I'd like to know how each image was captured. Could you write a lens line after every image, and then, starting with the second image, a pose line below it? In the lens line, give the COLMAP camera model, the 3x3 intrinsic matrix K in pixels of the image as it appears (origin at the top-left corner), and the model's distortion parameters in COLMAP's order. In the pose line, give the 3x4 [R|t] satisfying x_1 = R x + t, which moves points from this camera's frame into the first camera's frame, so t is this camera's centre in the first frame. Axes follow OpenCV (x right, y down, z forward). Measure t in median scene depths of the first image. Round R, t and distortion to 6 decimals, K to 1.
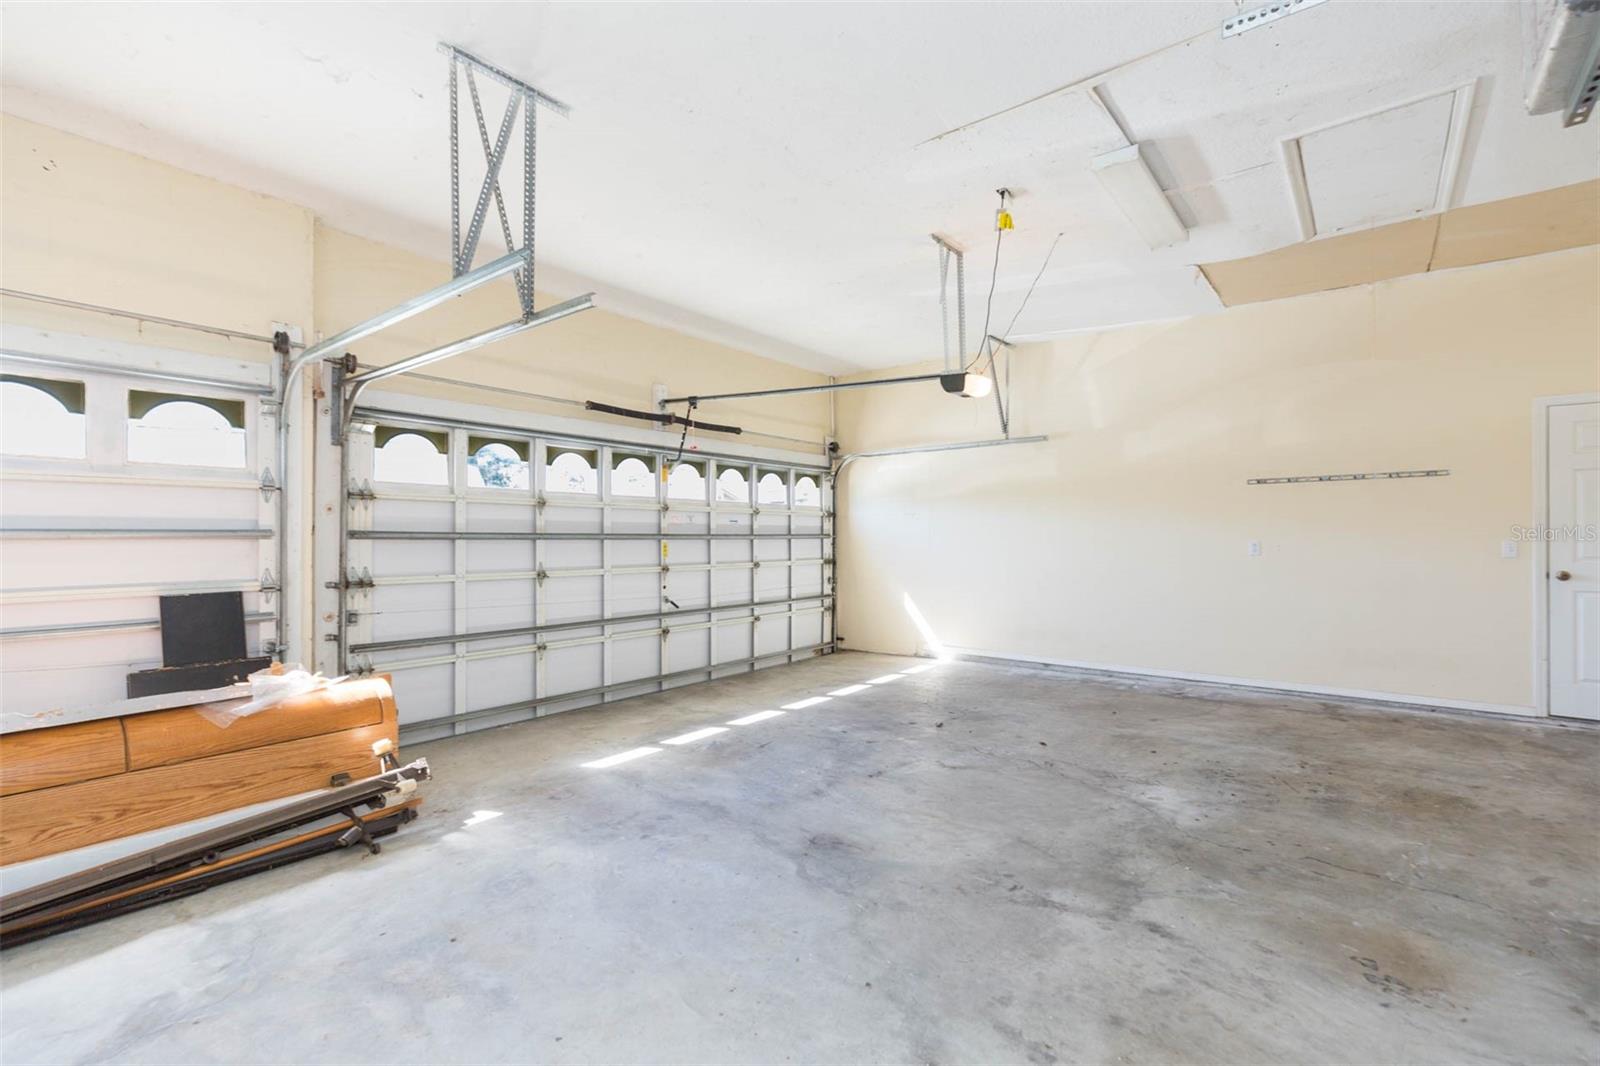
lens RADIAL K [[724.2, 0, 801.7], [0, 724.2, 541.2], [0, 0, 1]] dist [0.001693, -0.000503]
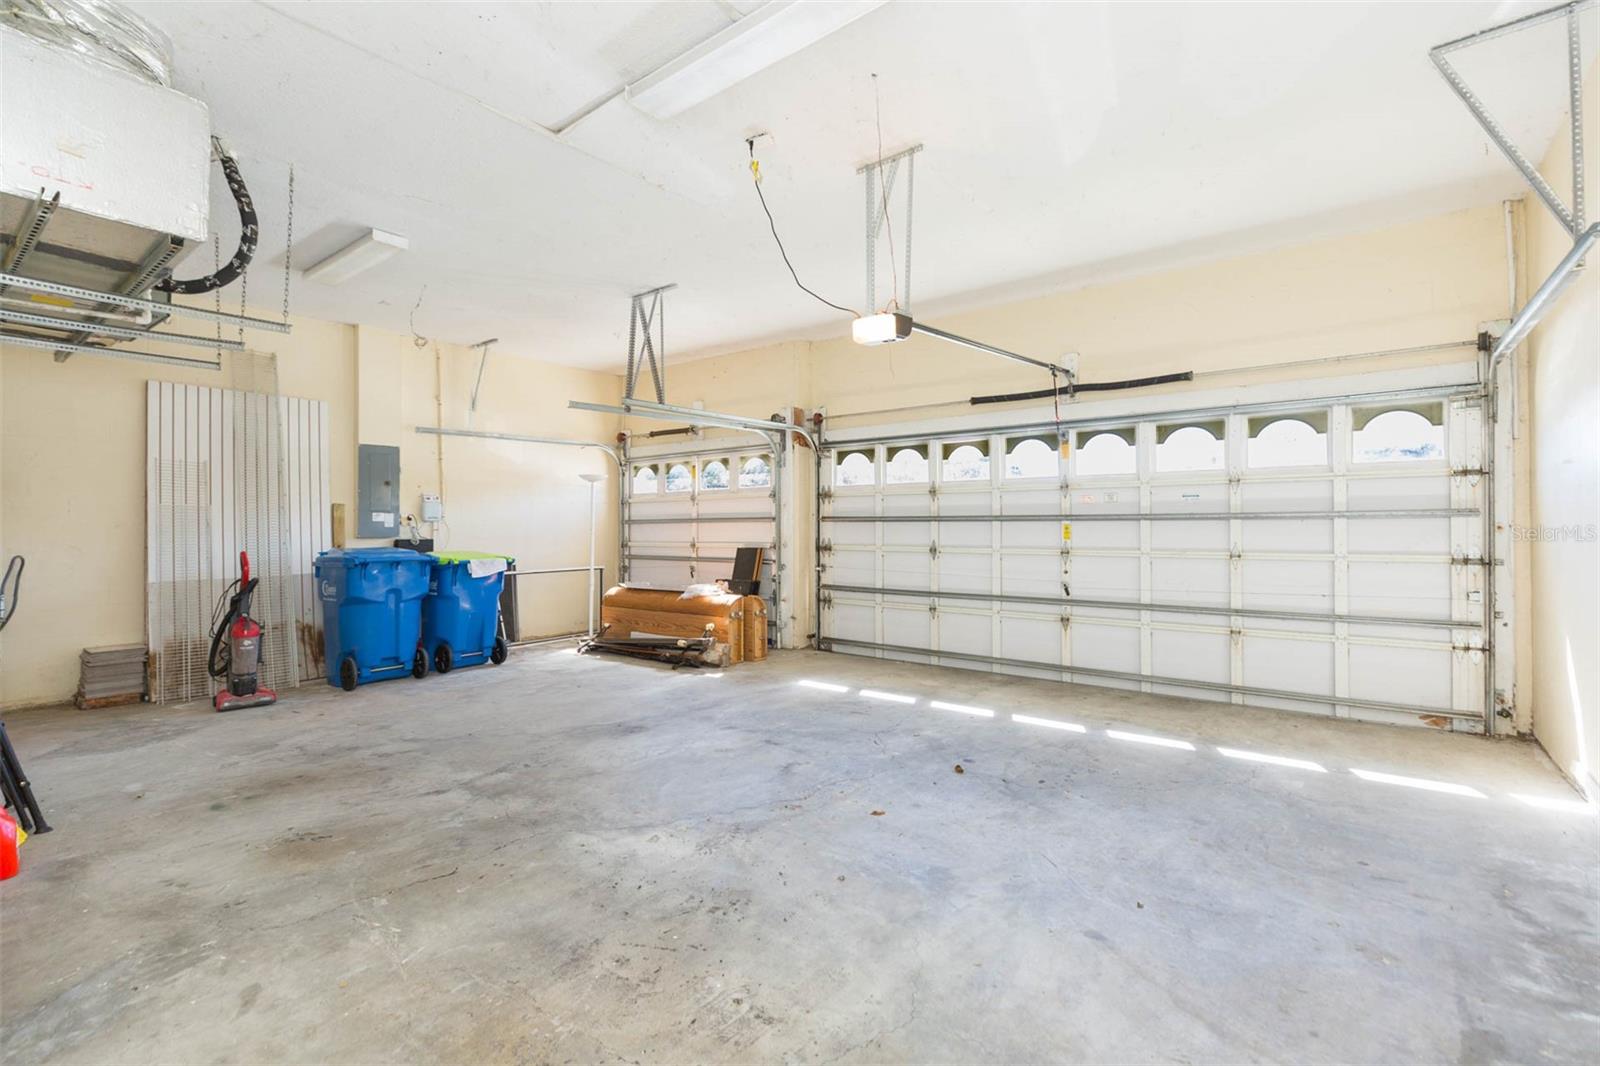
lens RADIAL K [[724.2, 0, 801.4], [0, 724.2, 521.4], [0, 0, 1]] dist [0.001693, -0.000503]
pose [[-0.001465, 0.001253, -0.999998, 1.192298], [0.003752, 0.999992, 0.001248, -0.006436], [0.999992, -0.003750, -0.001470, 1.063606]]
